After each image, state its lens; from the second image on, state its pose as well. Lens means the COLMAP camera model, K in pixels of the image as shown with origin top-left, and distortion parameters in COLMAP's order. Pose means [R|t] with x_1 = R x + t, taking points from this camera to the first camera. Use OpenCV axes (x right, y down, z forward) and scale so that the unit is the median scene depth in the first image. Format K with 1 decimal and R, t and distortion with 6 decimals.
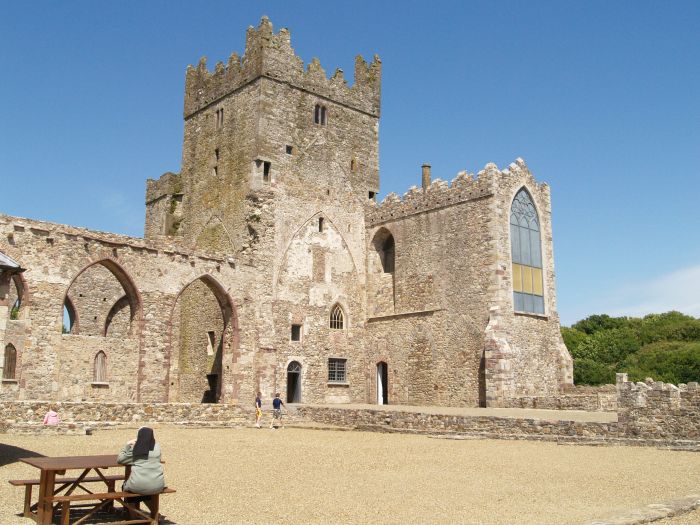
lens RADIAL K [[719.4, 0, 349.9], [0, 719.4, 263.7], [0, 0, 1]] dist [-0.051377, 0.000000]
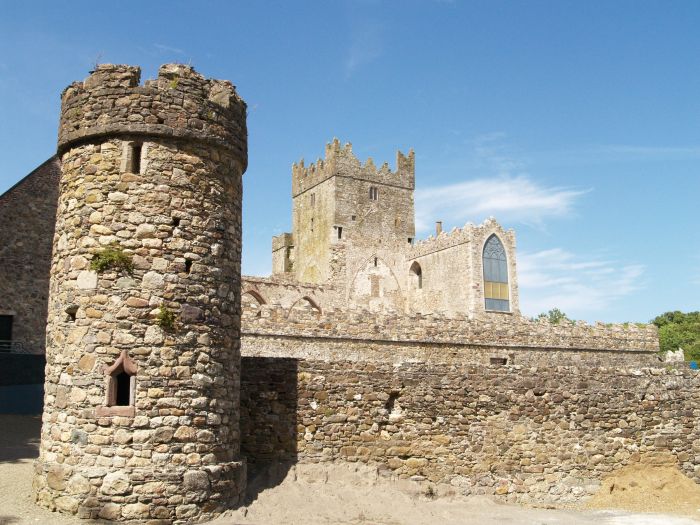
lens RADIAL K [[719.4, 0, 350.2], [0, 719.4, 261.8], [0, 0, 1]] dist [-0.051377, 0.000000]
pose [[0.983059, -0.051418, -0.175932, 0.192895], [0.048531, 0.998608, -0.020678, -0.023961], [0.176750, 0.011790, 0.984185, -0.628518]]
